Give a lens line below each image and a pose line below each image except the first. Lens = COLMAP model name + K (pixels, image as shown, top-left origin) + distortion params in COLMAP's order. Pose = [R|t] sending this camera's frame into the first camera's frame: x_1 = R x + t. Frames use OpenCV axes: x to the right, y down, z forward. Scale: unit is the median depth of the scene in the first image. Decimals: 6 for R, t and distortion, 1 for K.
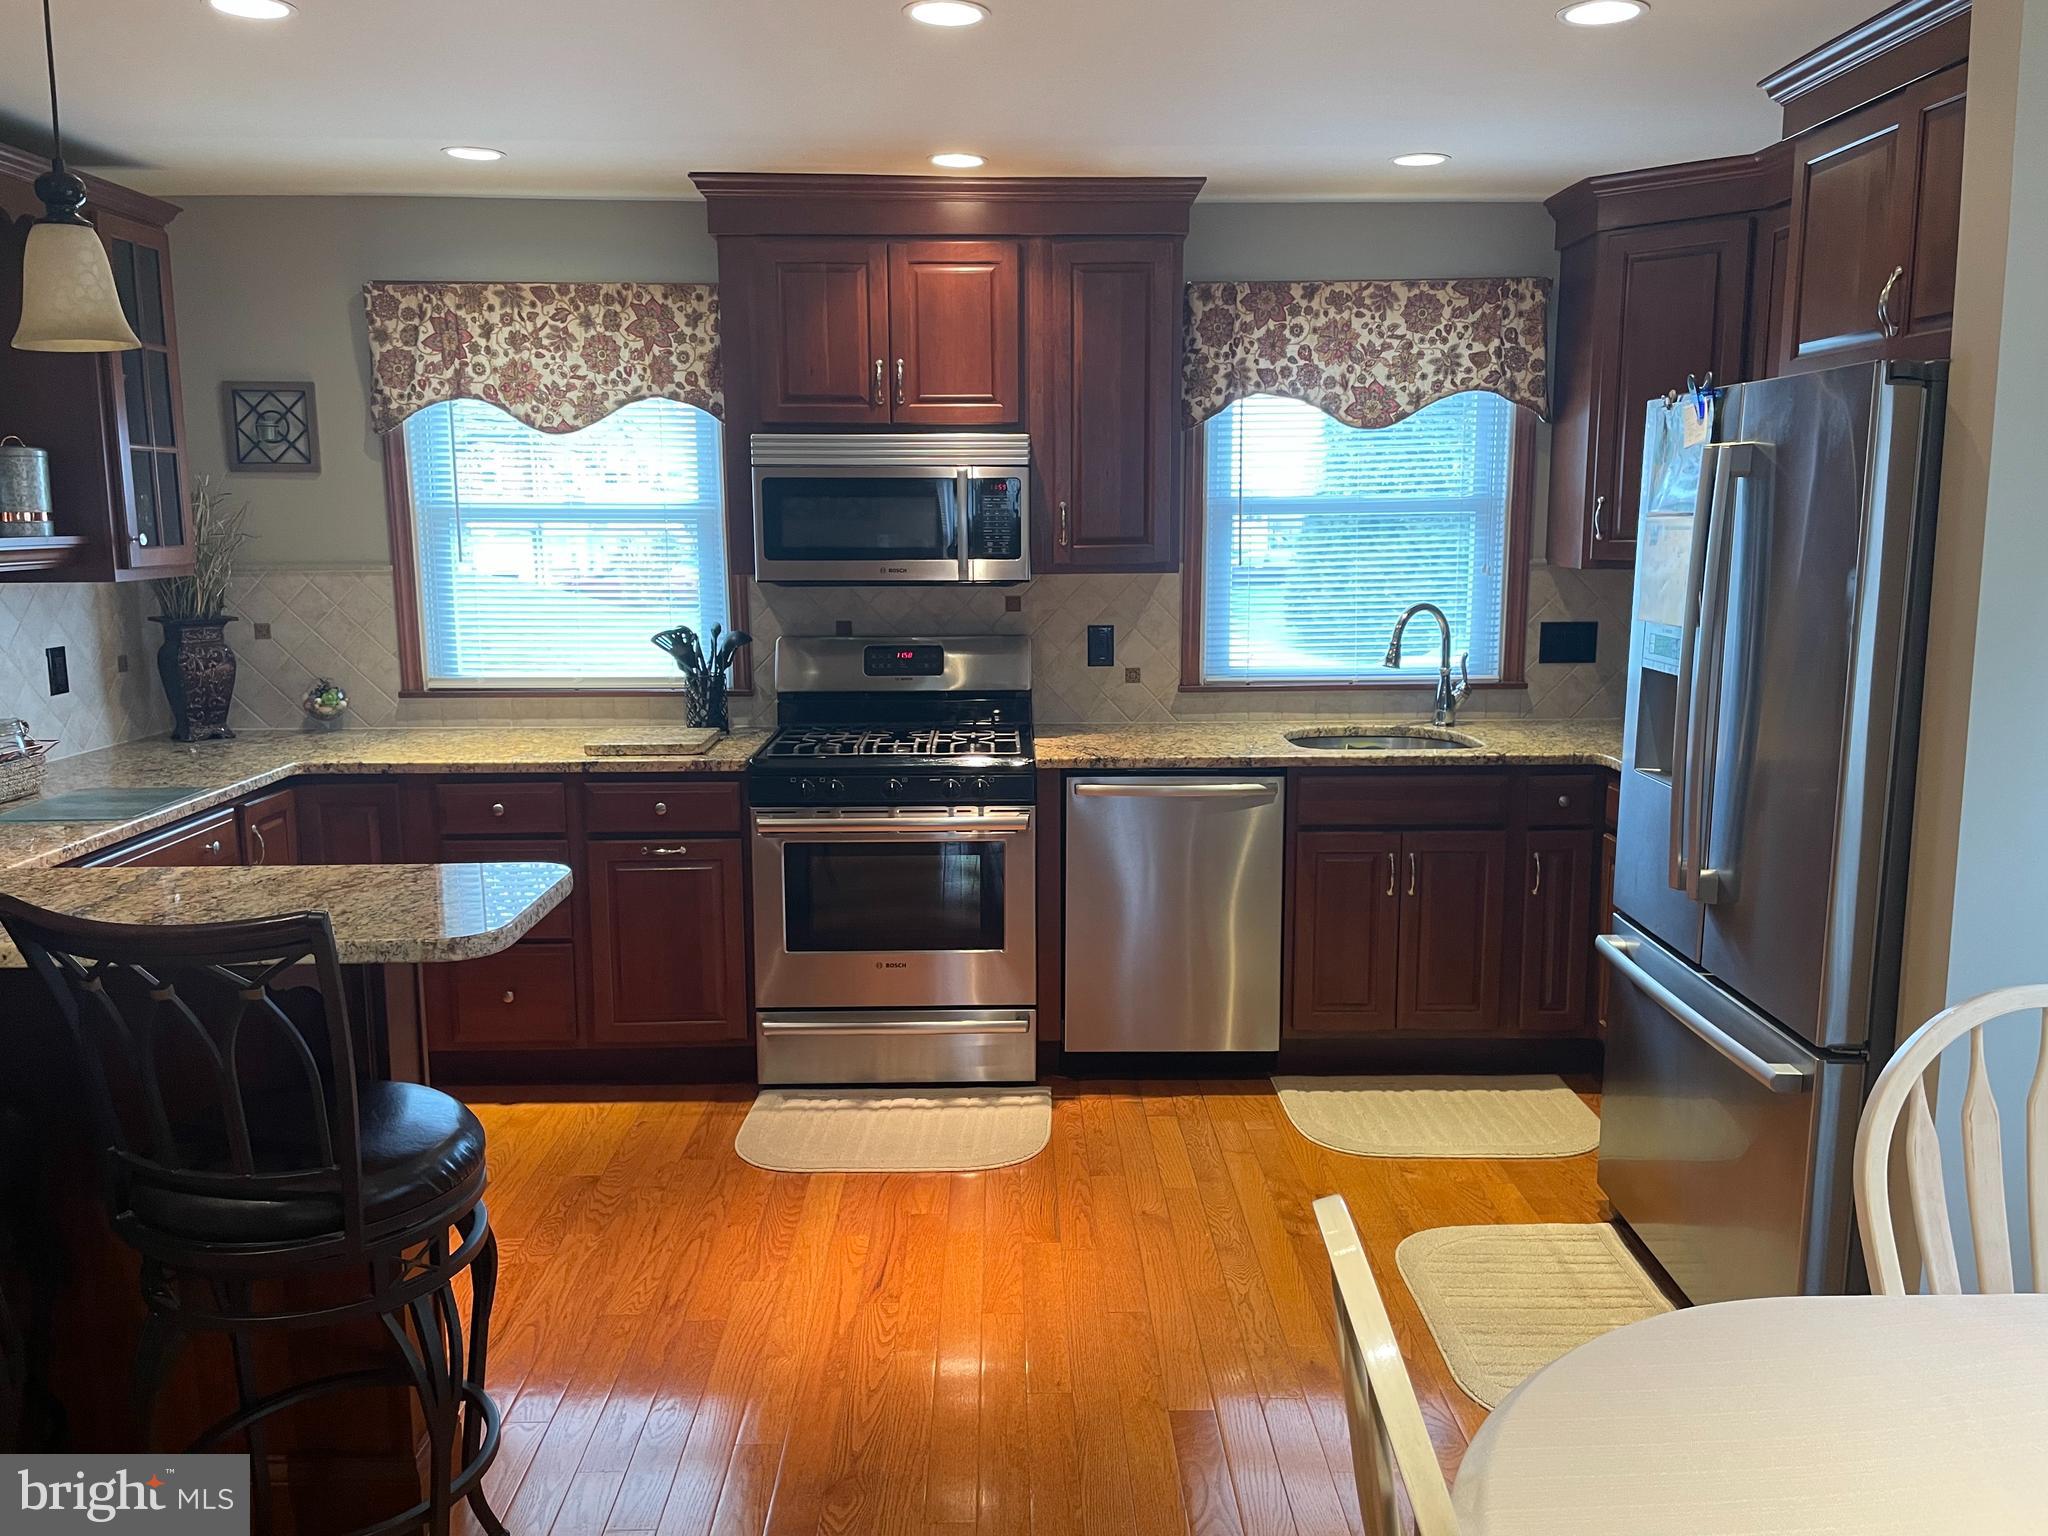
lens RADIAL K [[1575.5, 0, 1030.8], [0, 1575.5, 769.3], [0, 0, 1]] dist [0.057946, -0.062886]
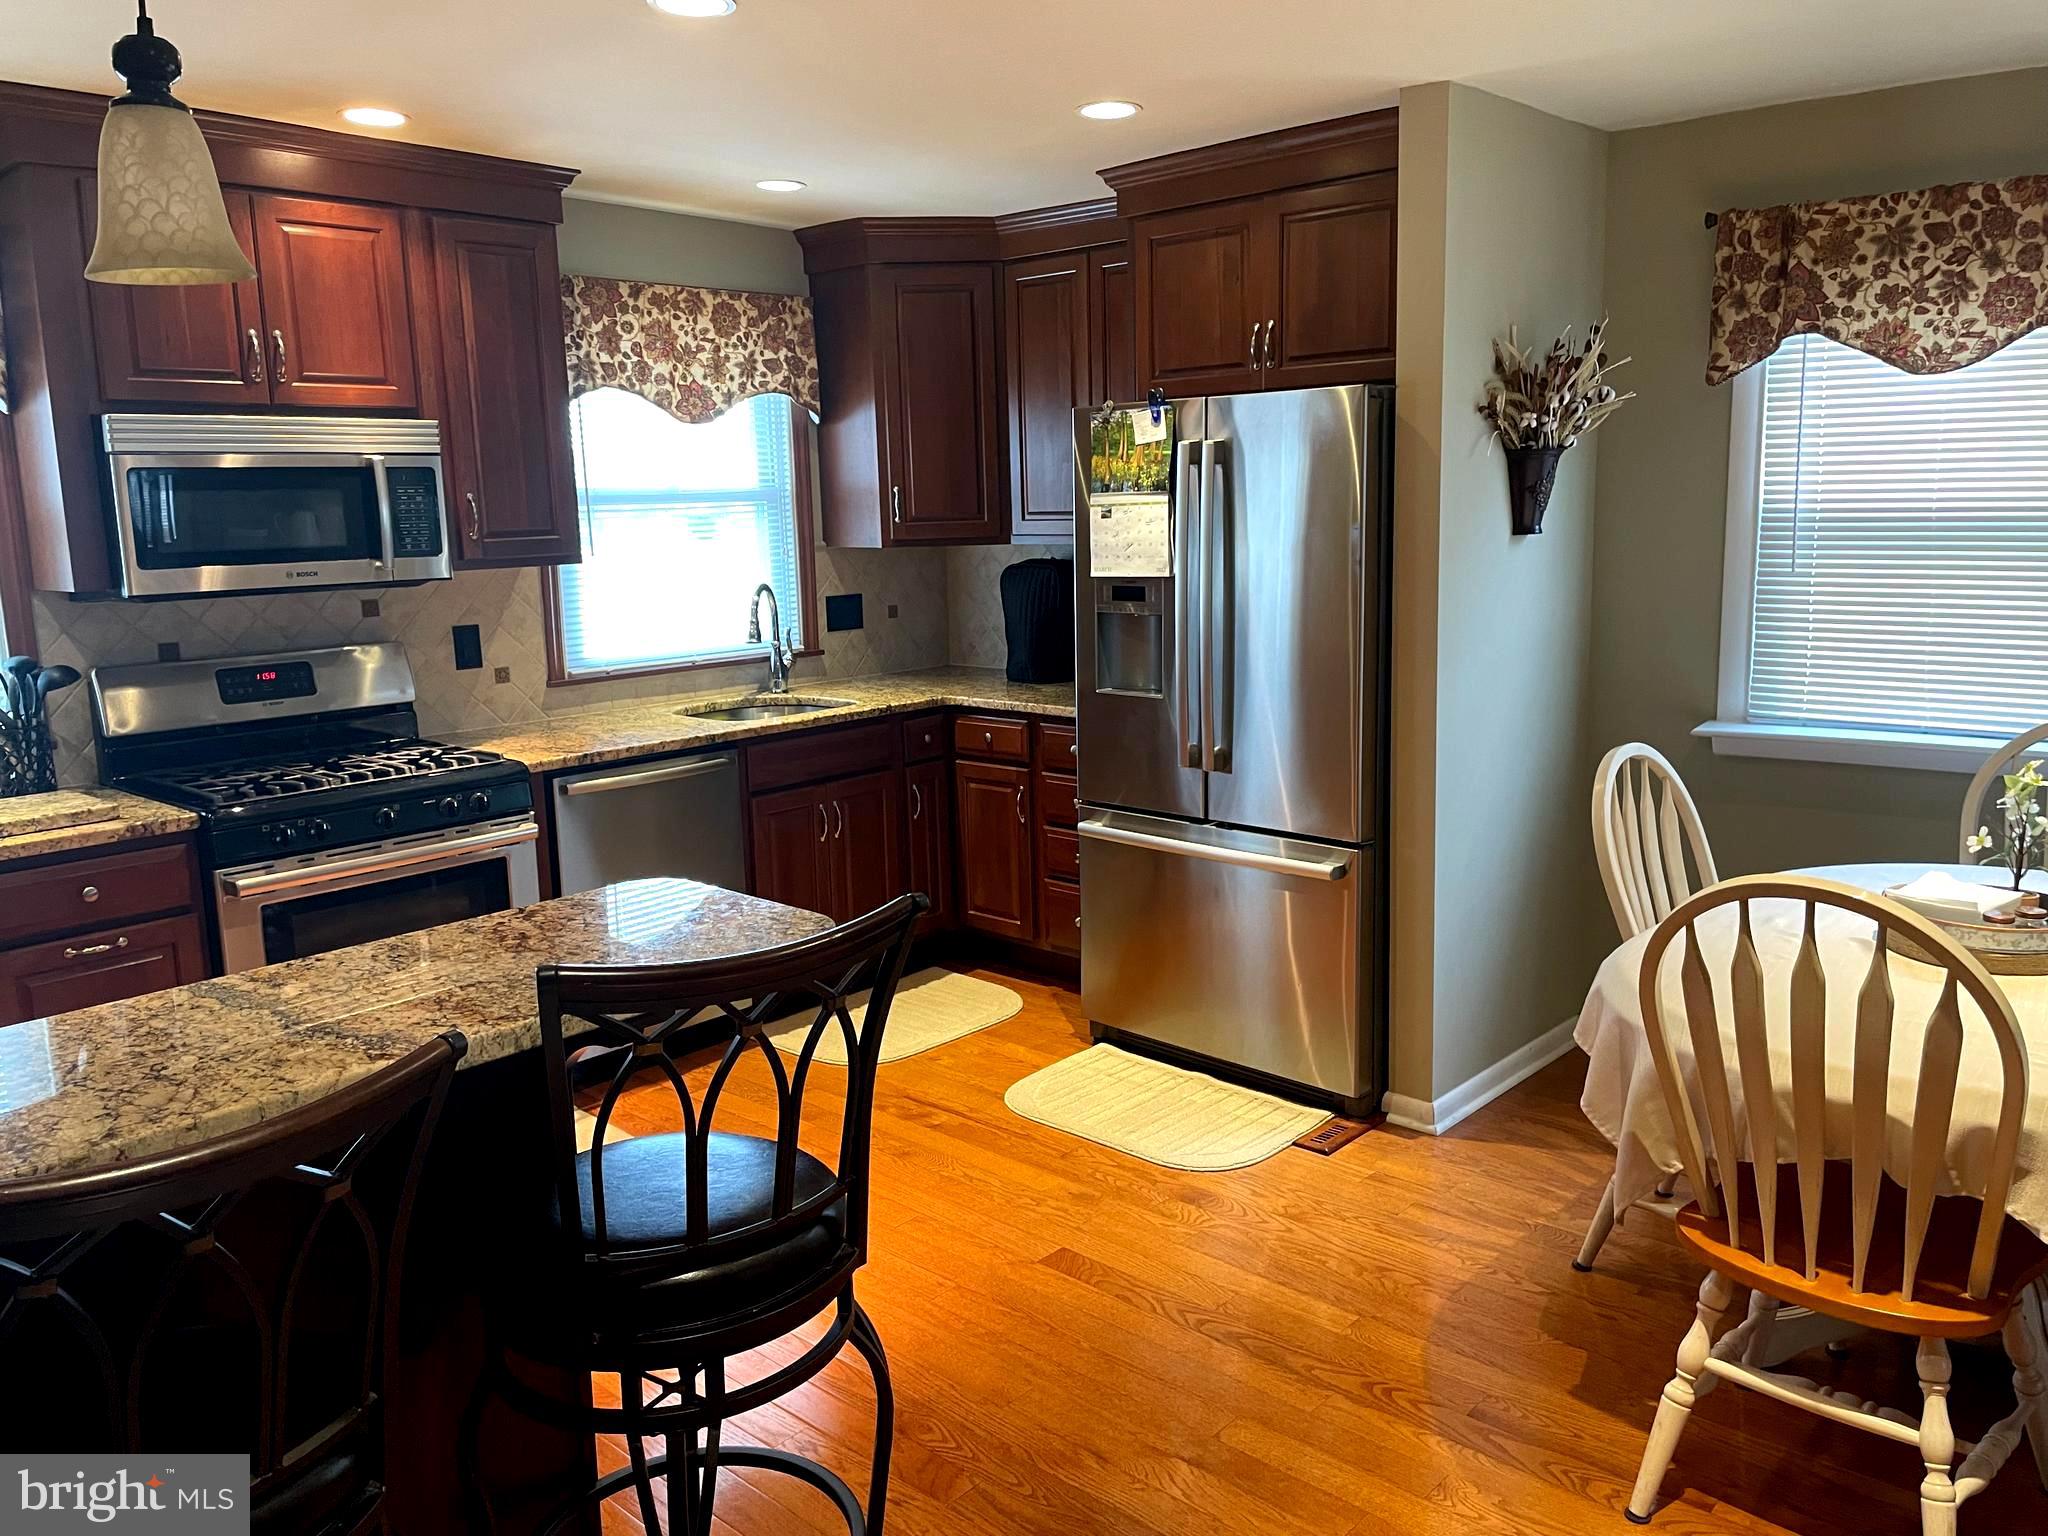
lens RADIAL K [[1575.5, 0, 1022.5], [0, 1575.5, 784.9], [0, 0, 1]] dist [0.057946, -0.062886]
pose [[0.678871, -0.144427, 0.719913, -0.479990], [0.142251, 0.987758, 0.064020, -0.011654], [-0.720346, 0.058947, 0.691105, 0.120788]]
